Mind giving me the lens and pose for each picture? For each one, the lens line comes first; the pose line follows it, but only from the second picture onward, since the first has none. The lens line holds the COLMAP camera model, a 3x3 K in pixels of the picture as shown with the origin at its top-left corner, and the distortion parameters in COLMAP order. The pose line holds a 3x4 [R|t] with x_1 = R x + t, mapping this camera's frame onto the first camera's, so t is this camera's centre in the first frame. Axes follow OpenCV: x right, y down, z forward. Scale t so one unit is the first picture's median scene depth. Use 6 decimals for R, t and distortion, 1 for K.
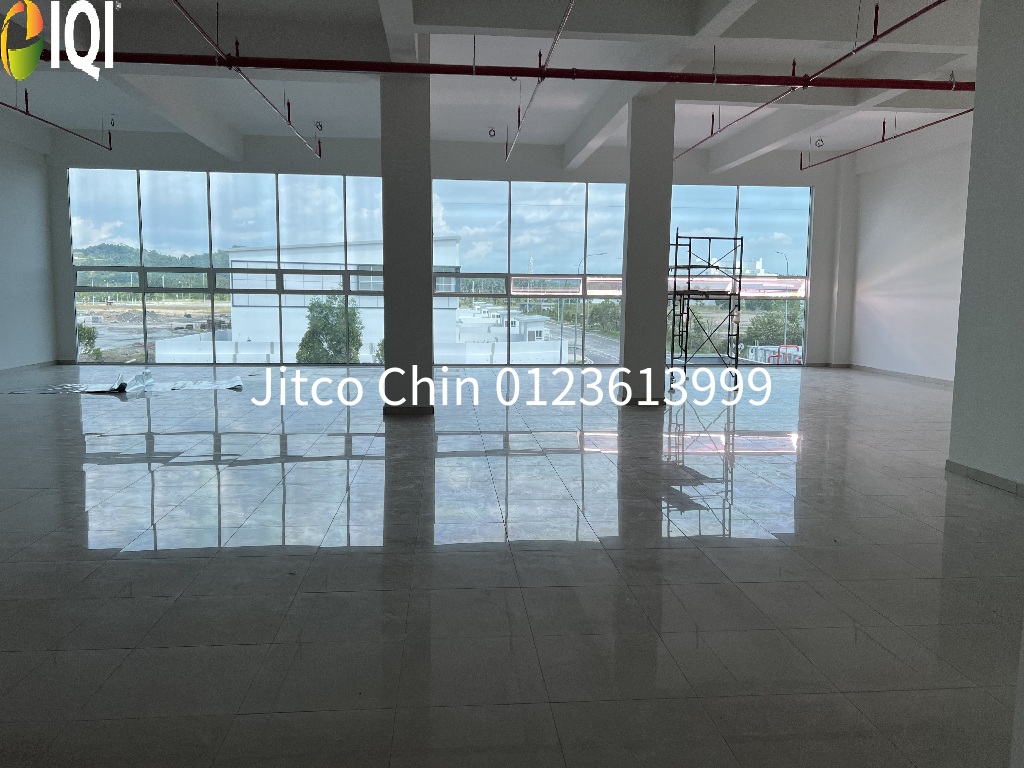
lens RADIAL K [[781.5, 0, 512.0], [0, 781.5, 384.0], [0, 0, 1]] dist [-0.002202, -0.000526]
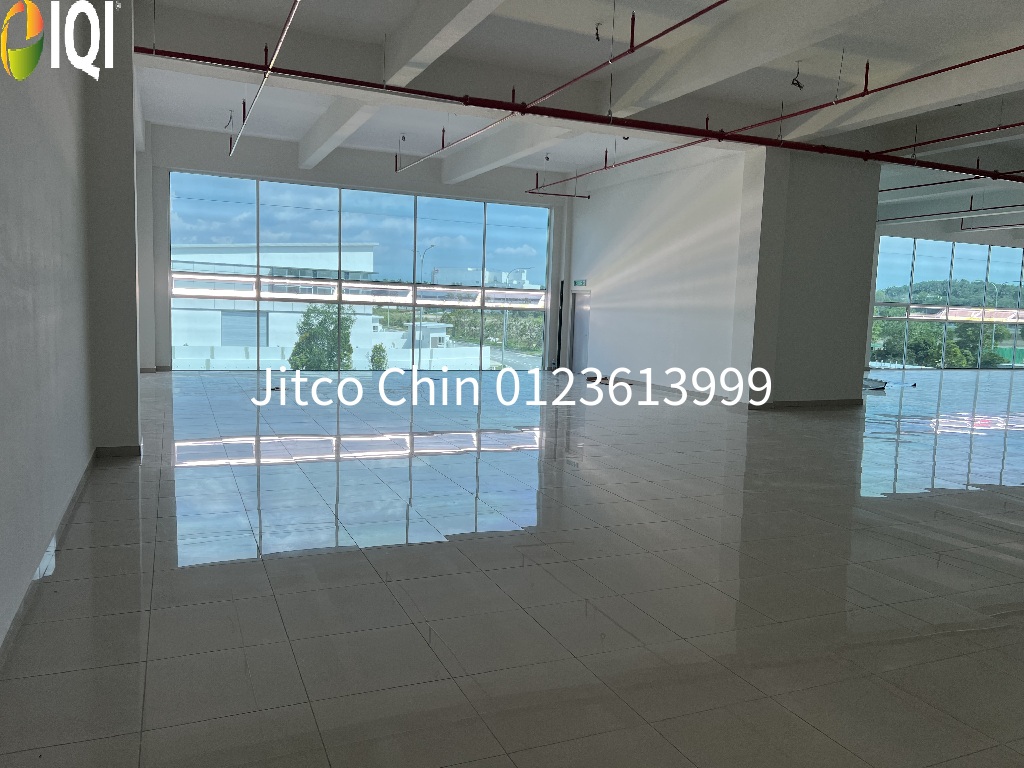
lens RADIAL K [[768.0, 0, 512.1], [0, 768.0, 359.9], [0, 0, 1]] dist [0.118077, 0.000406]
pose [[0.944888, -0.000009, 0.327395, -0.263363], [0.011733, 0.999359, -0.033836, -0.000633], [-0.327184, 0.035812, 0.944282, -0.022601]]
